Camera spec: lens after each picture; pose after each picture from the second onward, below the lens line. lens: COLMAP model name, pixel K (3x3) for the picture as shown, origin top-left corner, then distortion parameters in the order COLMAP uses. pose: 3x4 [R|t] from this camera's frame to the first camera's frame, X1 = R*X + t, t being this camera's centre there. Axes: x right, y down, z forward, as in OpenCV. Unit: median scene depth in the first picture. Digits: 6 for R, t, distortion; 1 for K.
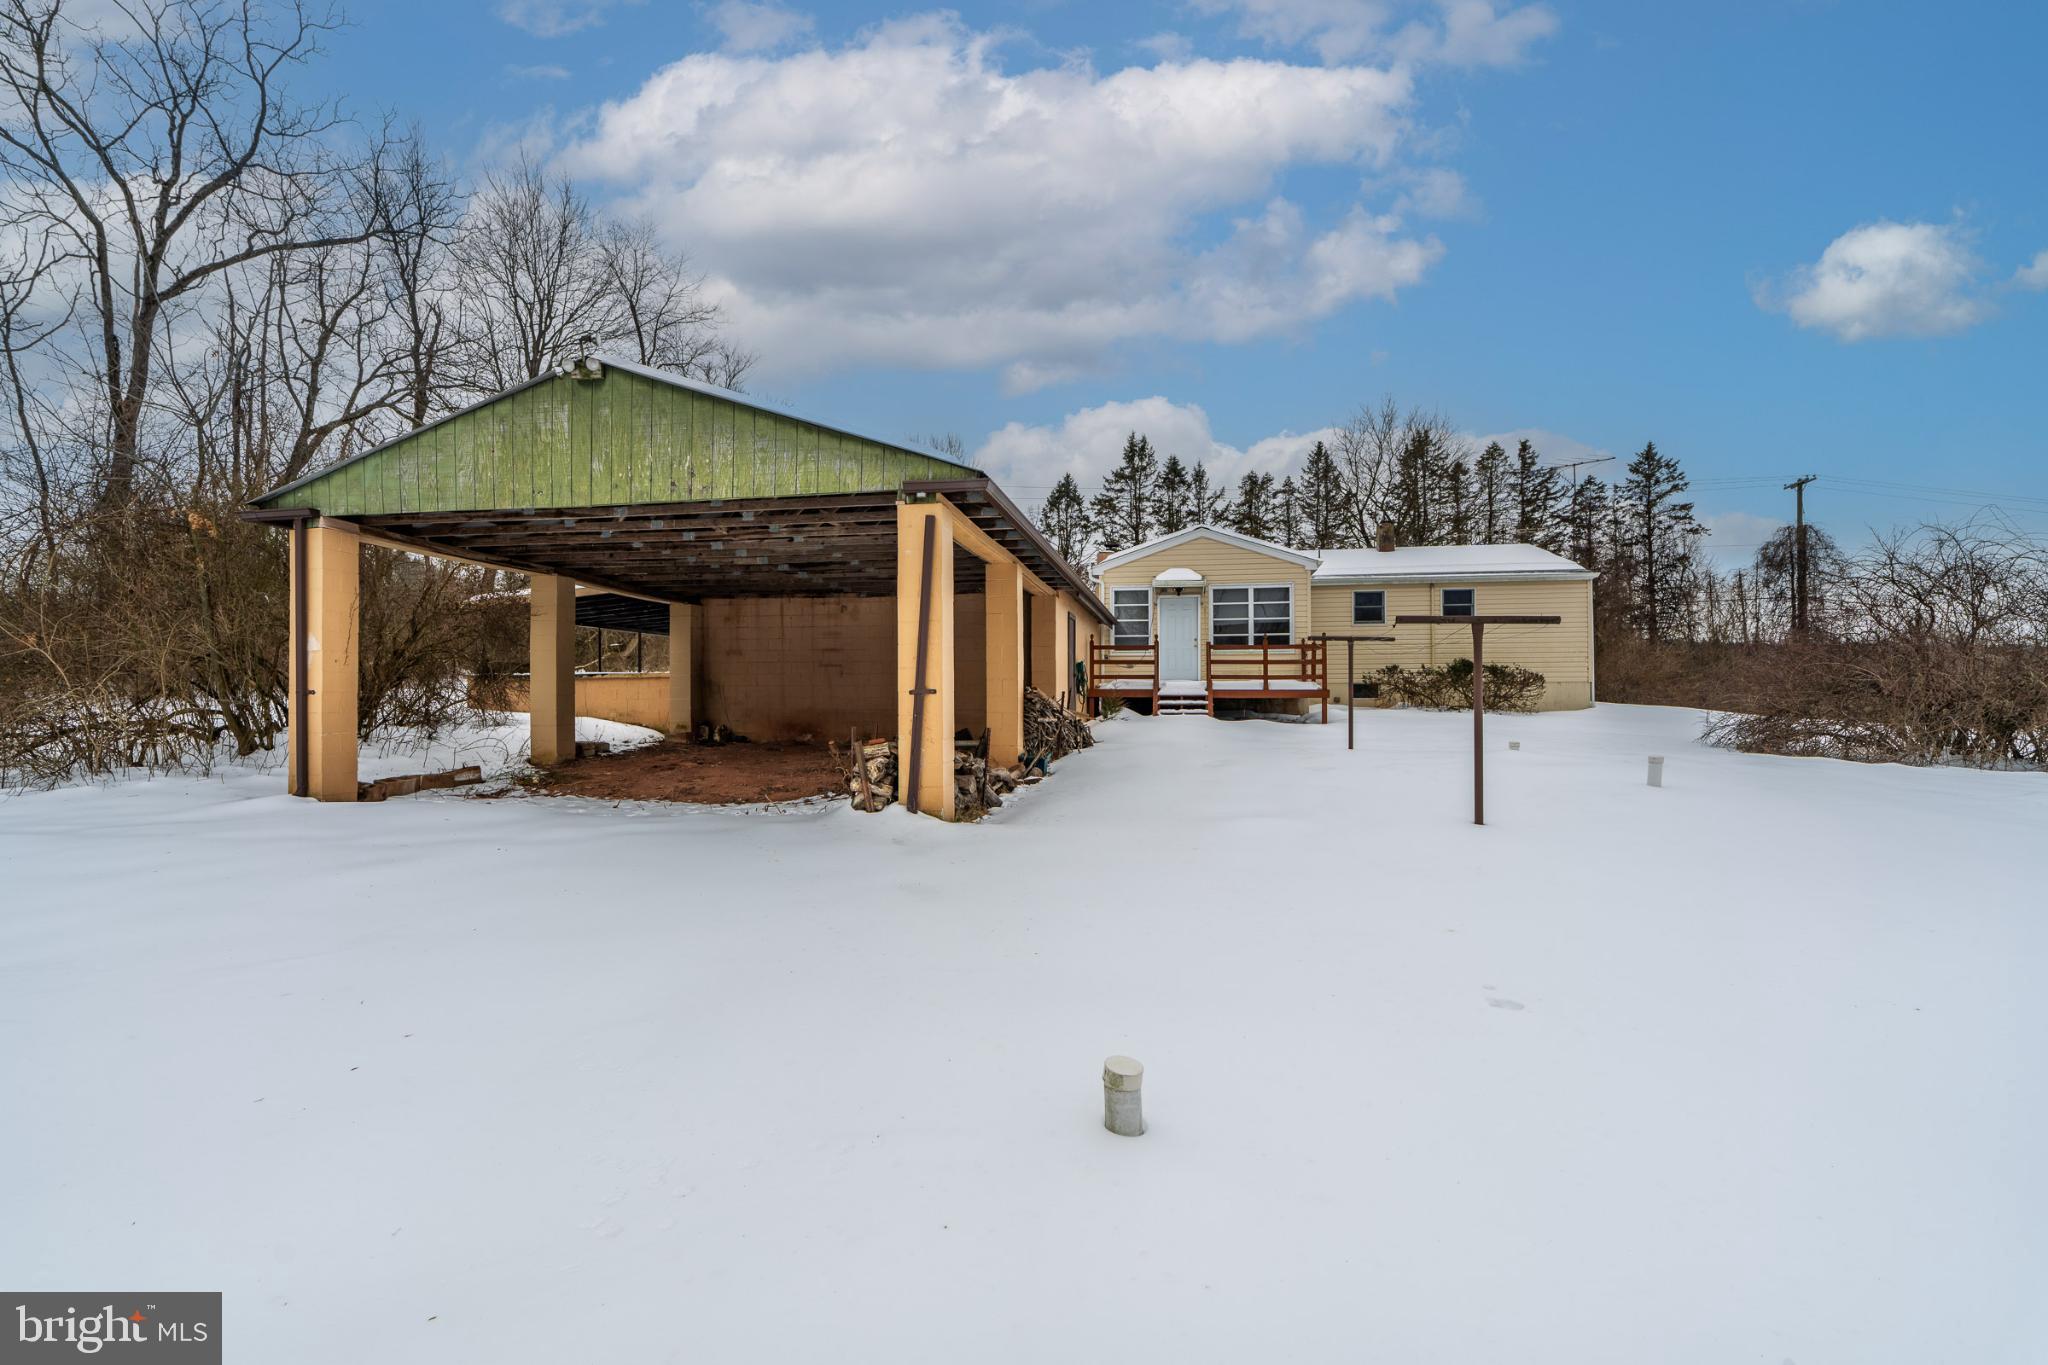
lens RADIAL K [[928.9, 0, 1028.4], [0, 928.9, 680.2], [0, 0, 1]] dist [-0.001796, 0.000176]
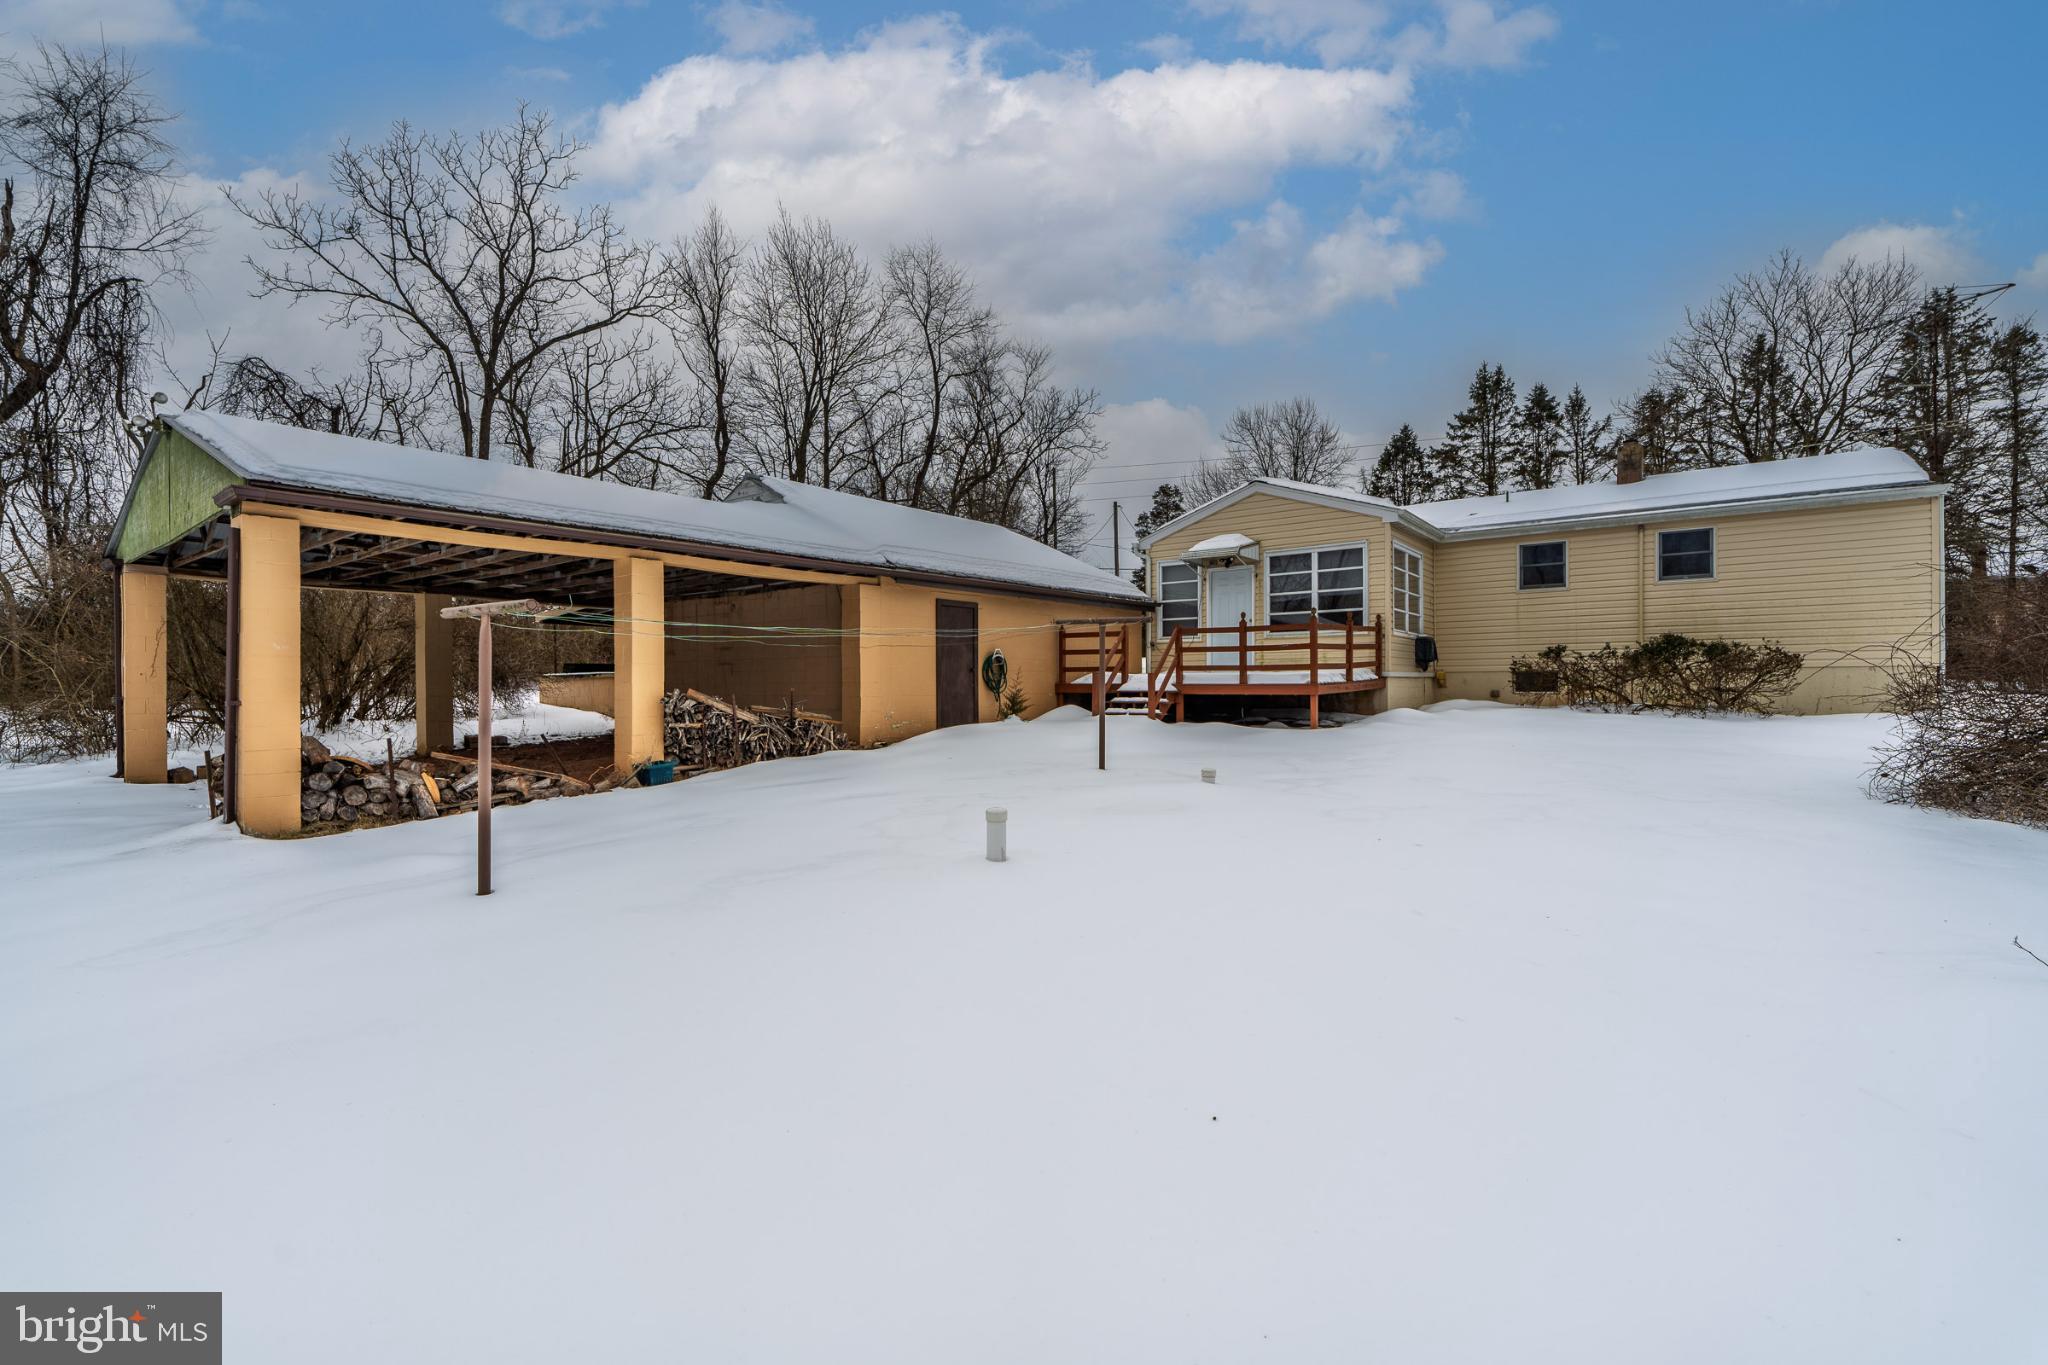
lens RADIAL K [[928.9, 0, 1028.4], [0, 928.9, 680.2], [0, 0, 1]] dist [-0.001796, 0.000176]
pose [[0.876974, -0.006448, -0.480494, 0.381684], [0.014359, 0.999815, 0.012791, -0.004475], [0.480323, -0.018117, 0.876905, 0.185137]]
